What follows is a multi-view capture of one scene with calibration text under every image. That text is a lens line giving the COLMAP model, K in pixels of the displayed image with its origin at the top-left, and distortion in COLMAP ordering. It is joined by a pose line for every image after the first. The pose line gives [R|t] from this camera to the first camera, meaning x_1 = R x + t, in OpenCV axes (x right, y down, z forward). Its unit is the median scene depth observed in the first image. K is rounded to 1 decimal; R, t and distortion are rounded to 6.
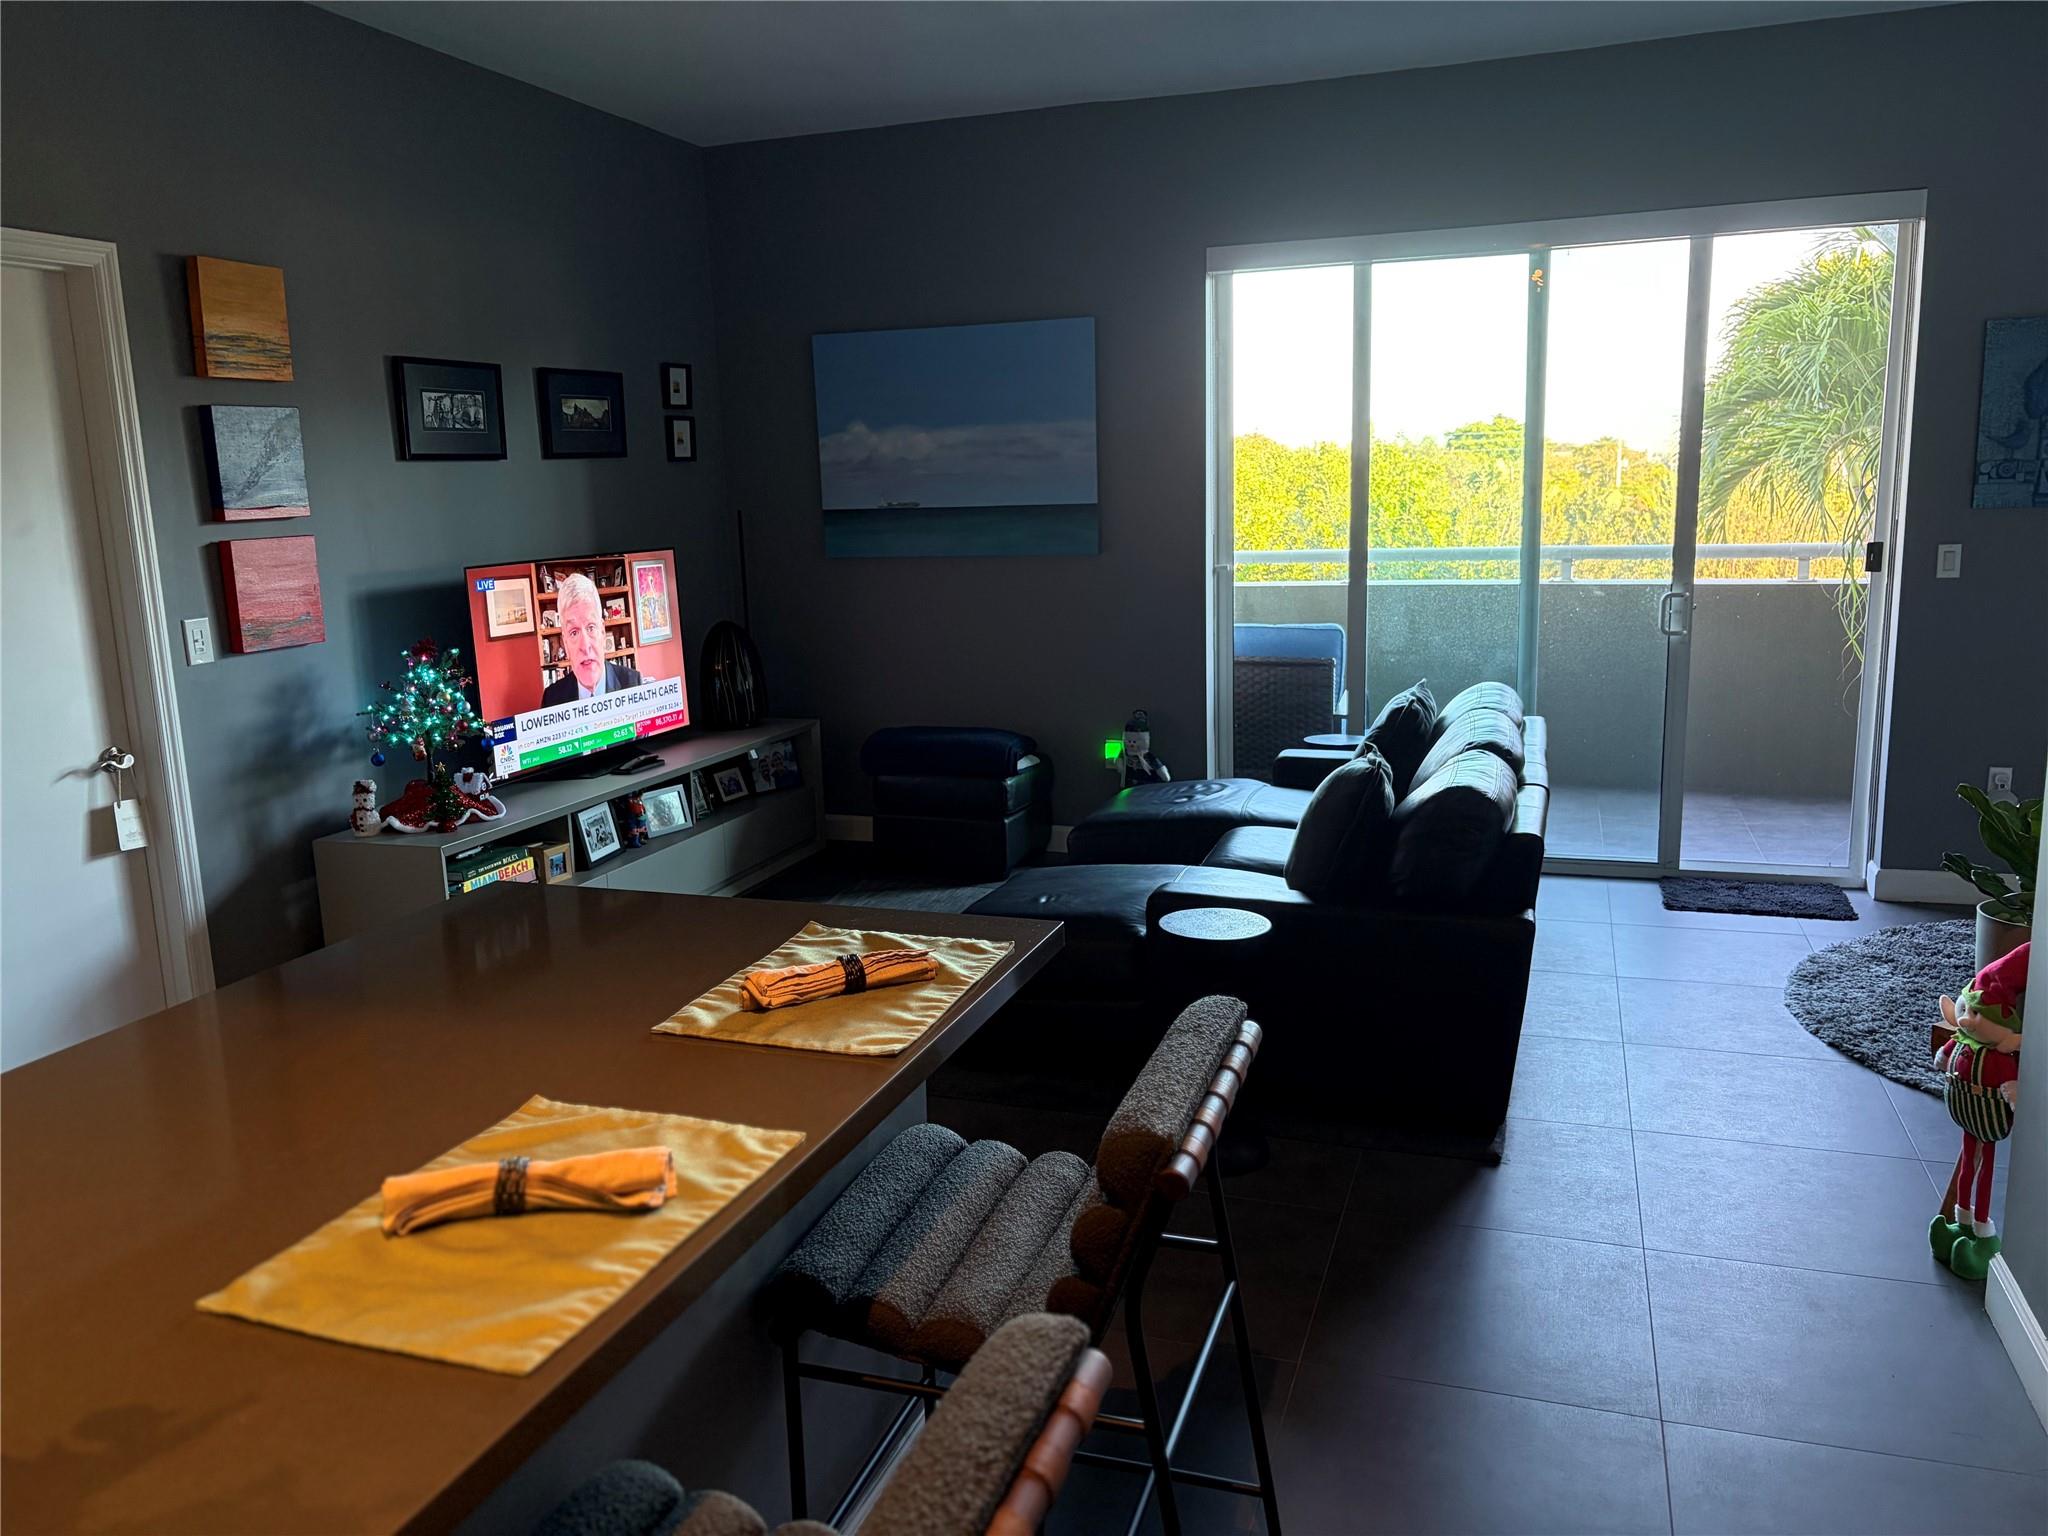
lens RADIAL K [[1541.5, 0, 1016.7], [0, 1541.5, 770.6], [0, 0, 1]] dist [-0.028063, 0.019160]
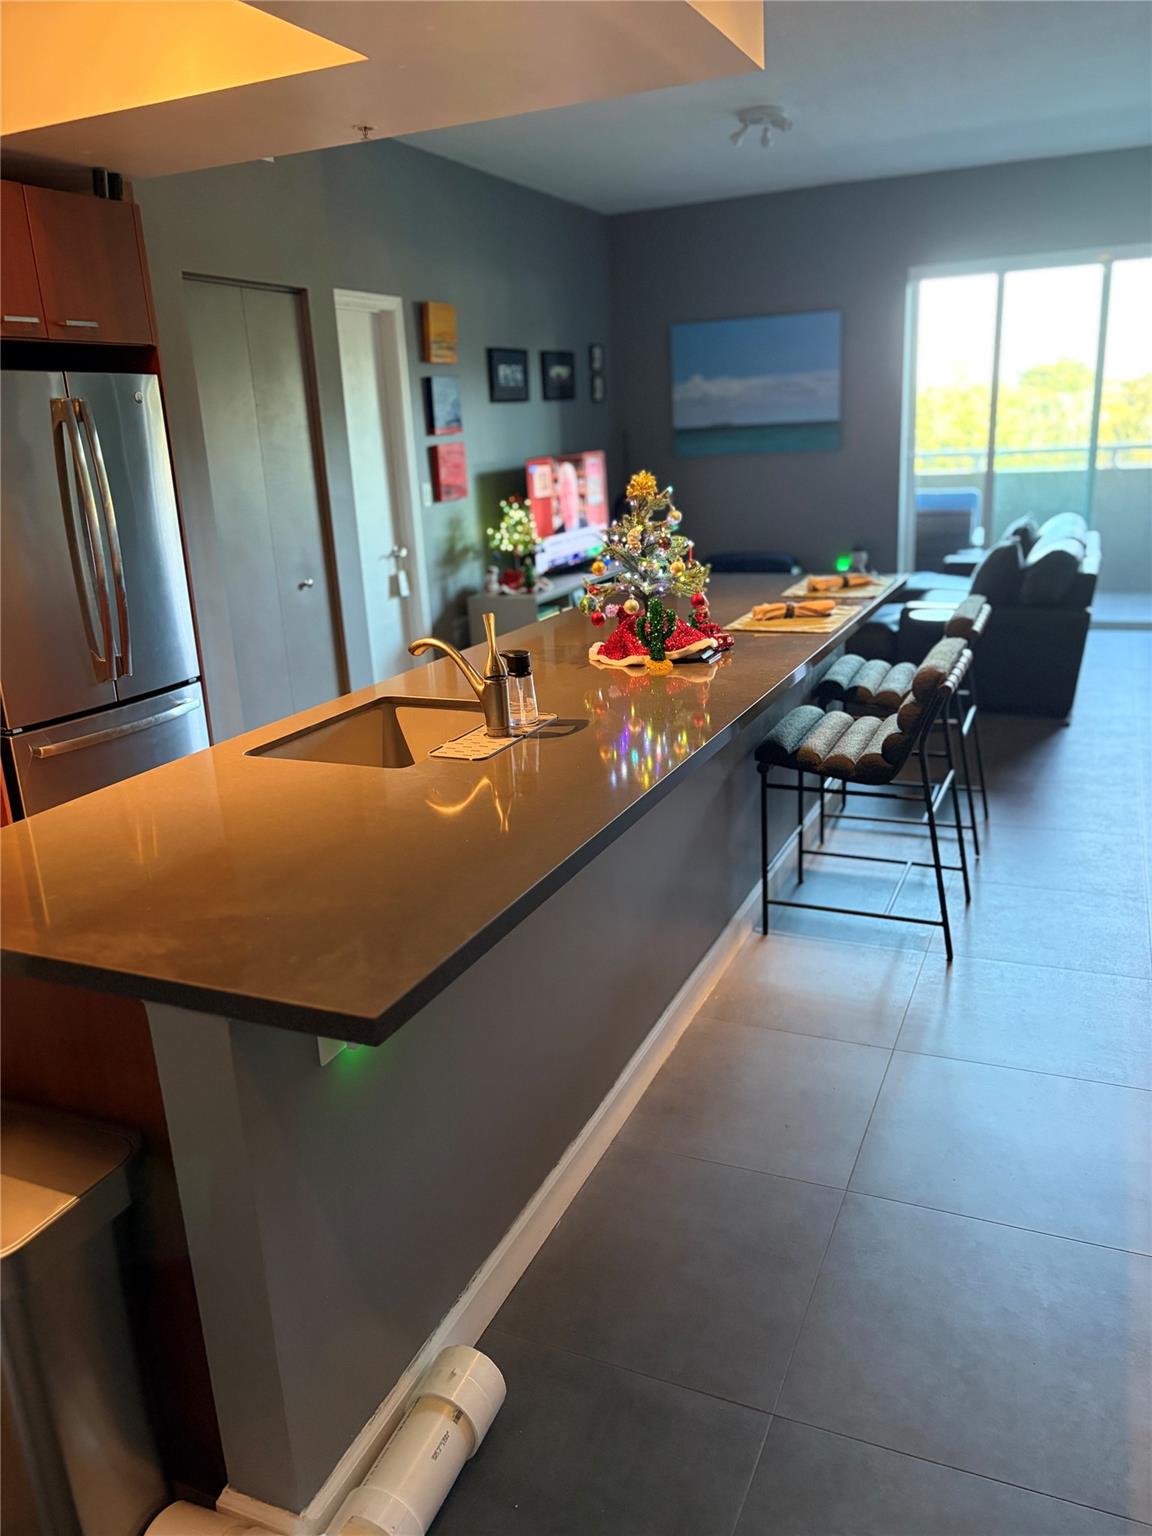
lens RADIAL K [[1156.2, 0, 585.7], [0, 1156.2, 766.6], [0, 0, 1]] dist [-0.028063, 0.019160]
pose [[0.996561, -0.003964, -0.082762, -0.160395], [0.012706, 0.994352, 0.105369, 0.096069], [0.081877, -0.106058, 0.990983, -0.452062]]
